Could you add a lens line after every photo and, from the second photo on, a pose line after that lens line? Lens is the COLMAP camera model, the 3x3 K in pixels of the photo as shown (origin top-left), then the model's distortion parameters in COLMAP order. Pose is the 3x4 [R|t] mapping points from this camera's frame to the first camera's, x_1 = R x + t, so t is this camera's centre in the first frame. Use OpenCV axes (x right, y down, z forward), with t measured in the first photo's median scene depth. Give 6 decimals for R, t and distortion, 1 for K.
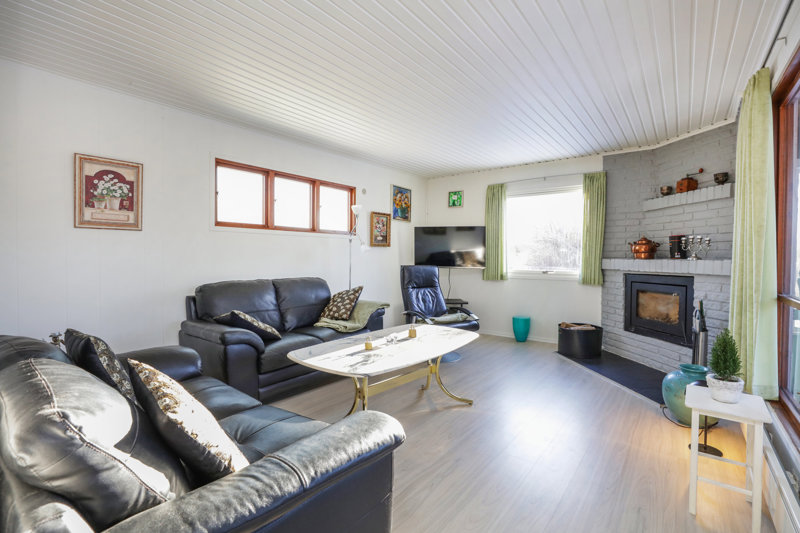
lens RADIAL K [[367.5, 0, 398.2], [0, 367.5, 276.9], [0, 0, 1]] dist [-0.001381, -0.000040]
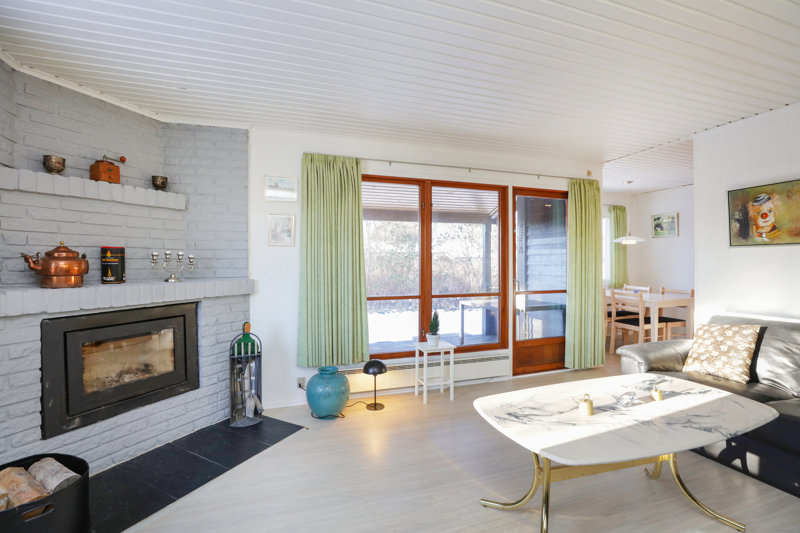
lens RADIAL K [[379.2, 0, 398.9], [0, 379.2, 260.9], [0, 0, 1]] dist [-0.024300, 0.001084]
pose [[-0.849519, -0.000099, 0.527558, -0.021284], [0.029856, 0.998388, 0.048264, -0.097619], [-0.526712, 0.056752, -0.848147, 1.205122]]
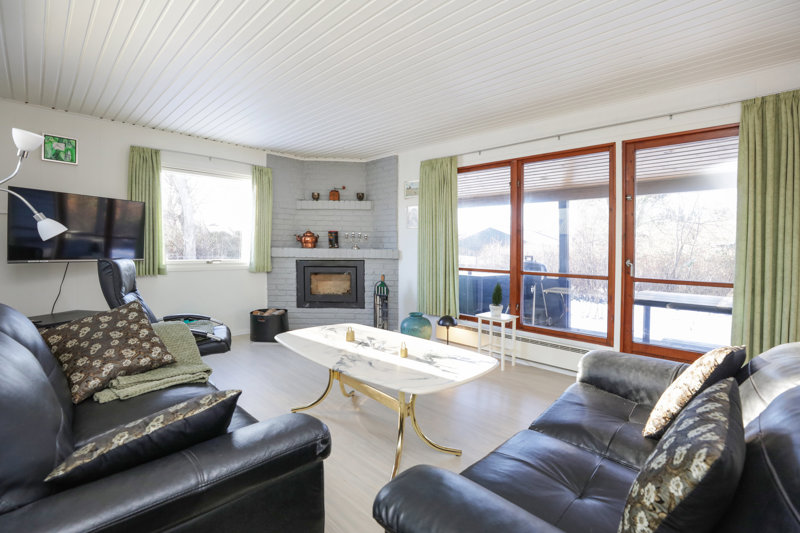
lens RADIAL K [[379.2, 0, 398.9], [0, 379.2, 260.9], [0, 0, 1]] dist [-0.024300, 0.001084]
pose [[0.116126, -0.035999, 0.992582, -0.585527], [0.039660, 0.998714, 0.031582, -0.033640], [-0.992442, 0.035698, 0.117404, 0.550064]]
